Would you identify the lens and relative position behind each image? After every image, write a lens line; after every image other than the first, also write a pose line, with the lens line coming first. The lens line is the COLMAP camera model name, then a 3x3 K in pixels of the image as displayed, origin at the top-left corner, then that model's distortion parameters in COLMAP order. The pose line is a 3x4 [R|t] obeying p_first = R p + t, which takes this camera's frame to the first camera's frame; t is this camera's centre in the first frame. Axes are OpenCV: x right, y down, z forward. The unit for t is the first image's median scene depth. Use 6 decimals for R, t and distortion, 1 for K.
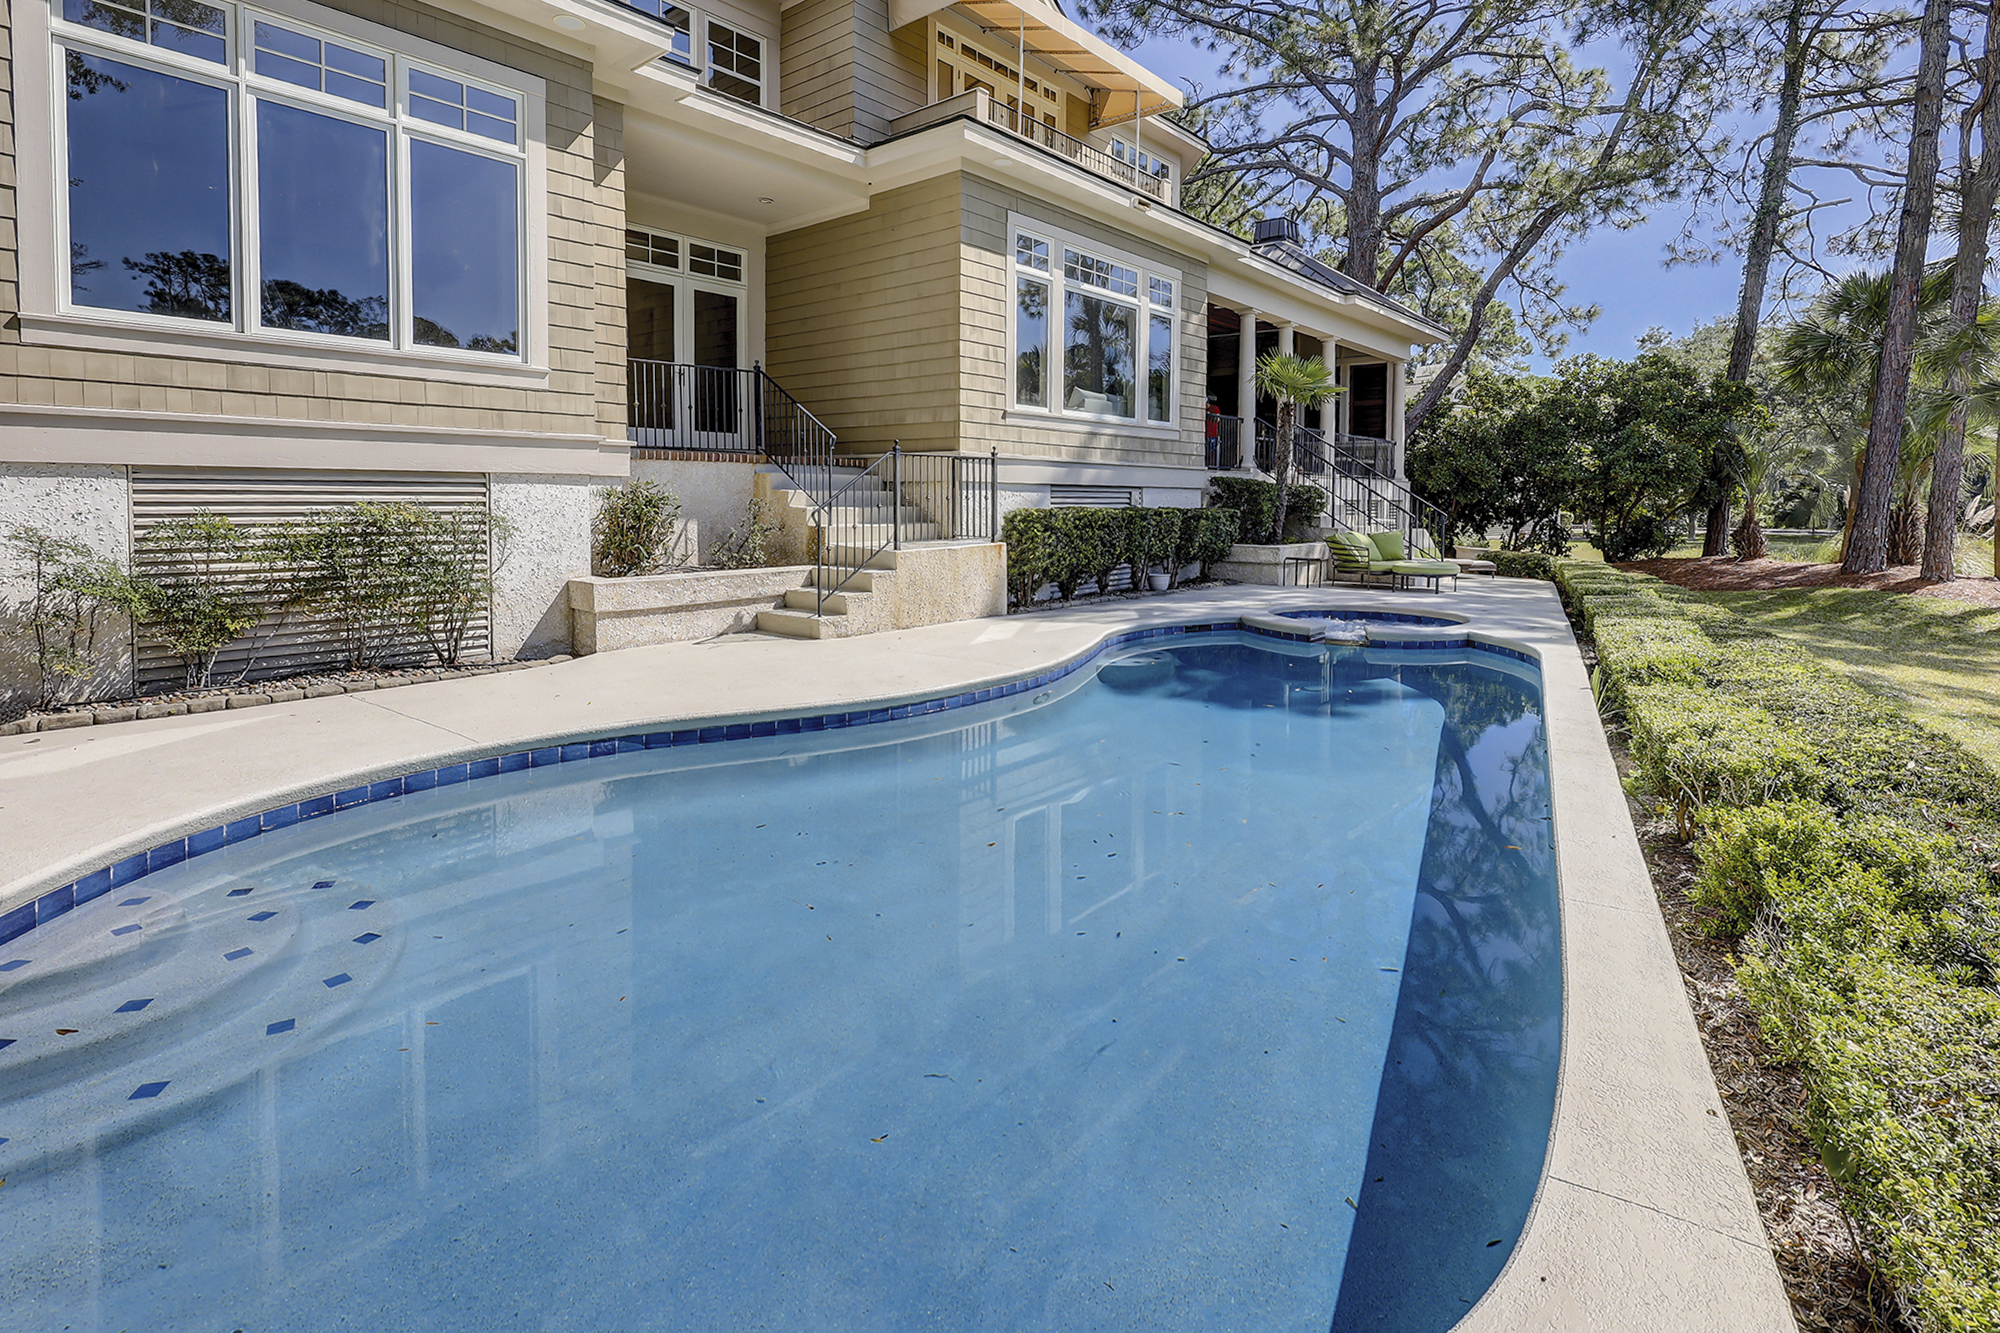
lens RADIAL K [[947.5, 0, 1039.2], [0, 947.5, 520.5], [0, 0, 1]] dist [0.001281, 0.001946]
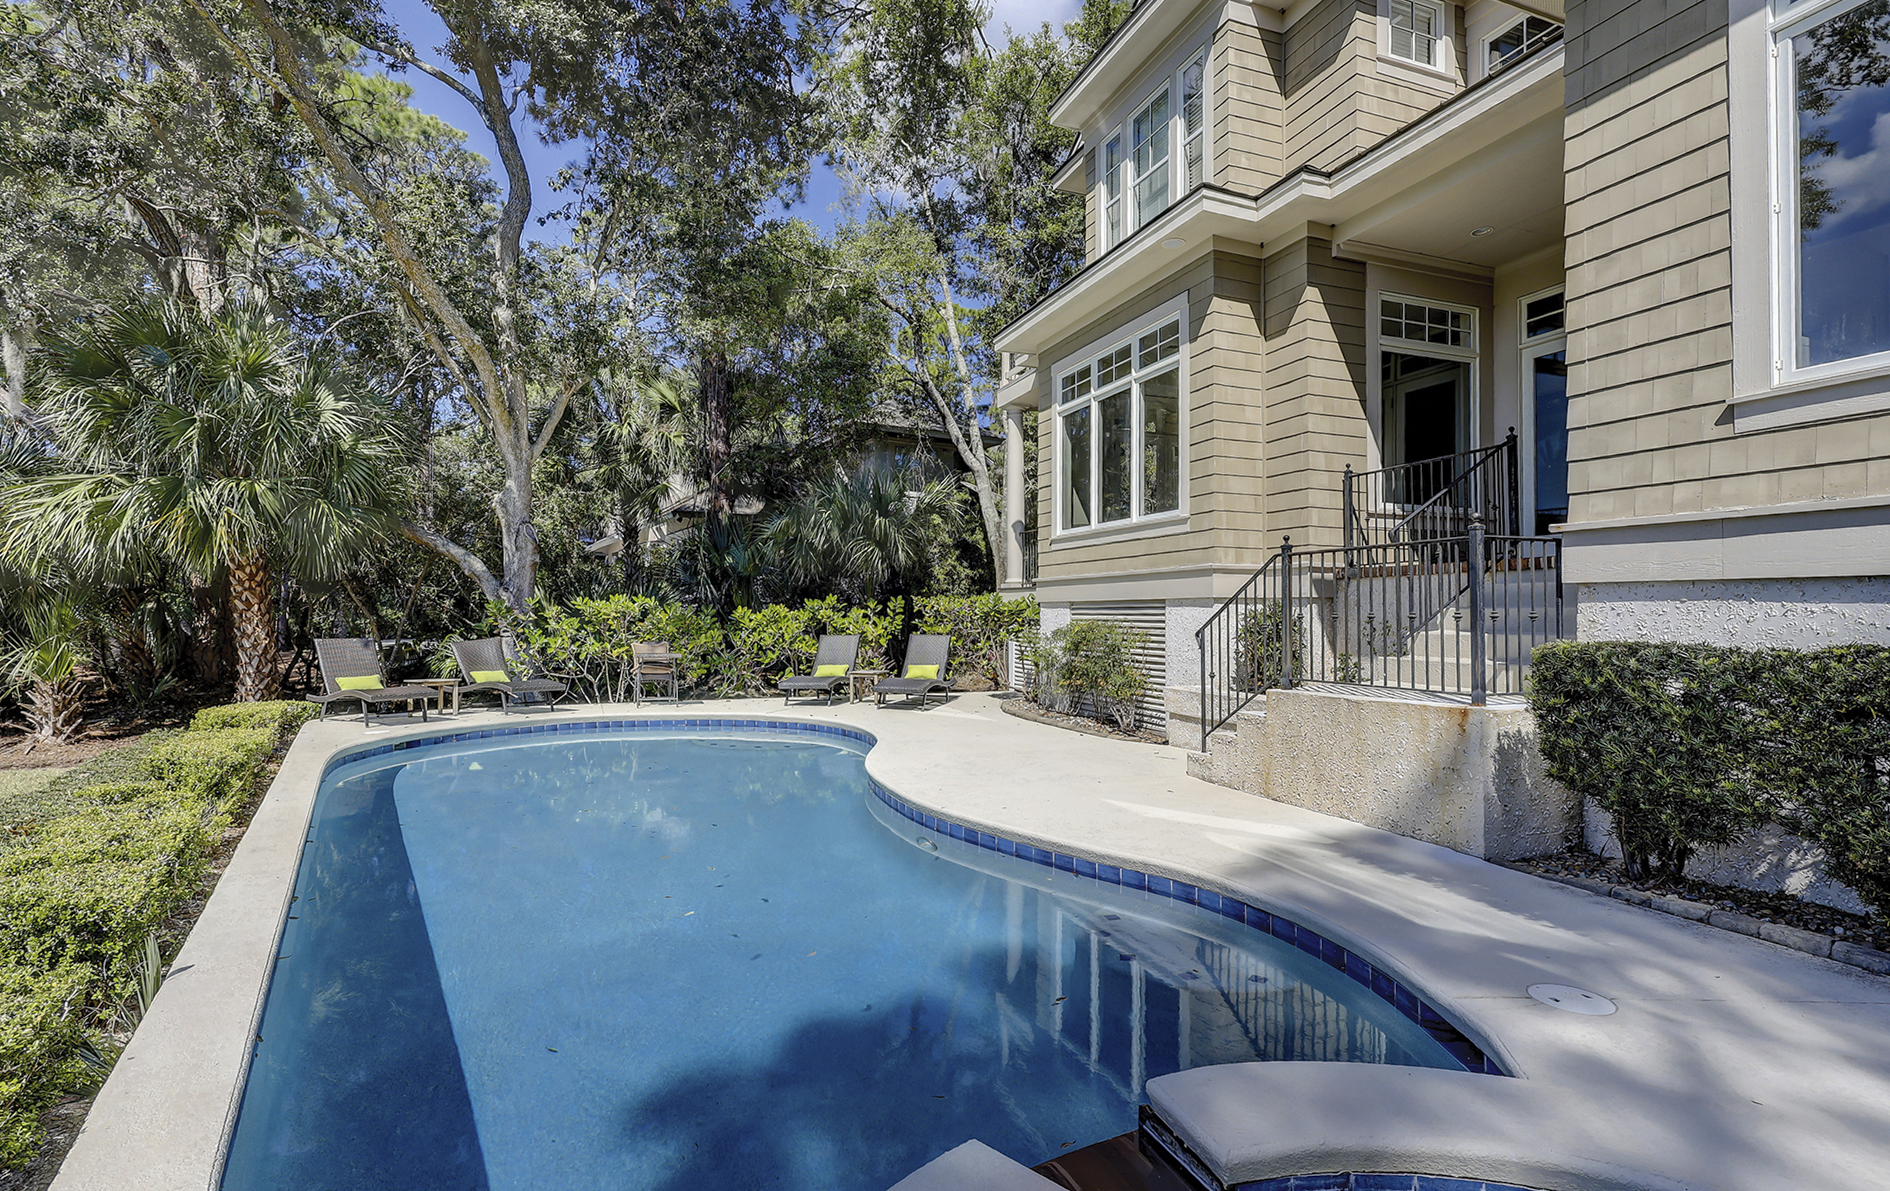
lens RADIAL K [[892.3, 0, 940.4], [0, 892.3, 600.9], [0, 0, 1]] dist [-0.002226, -0.000799]
pose [[-0.501645, -0.021016, -0.864818, 0.547882], [-0.028742, 0.999558, -0.007618, -0.022611], [0.864596, 0.021035, -0.502027, 1.074094]]
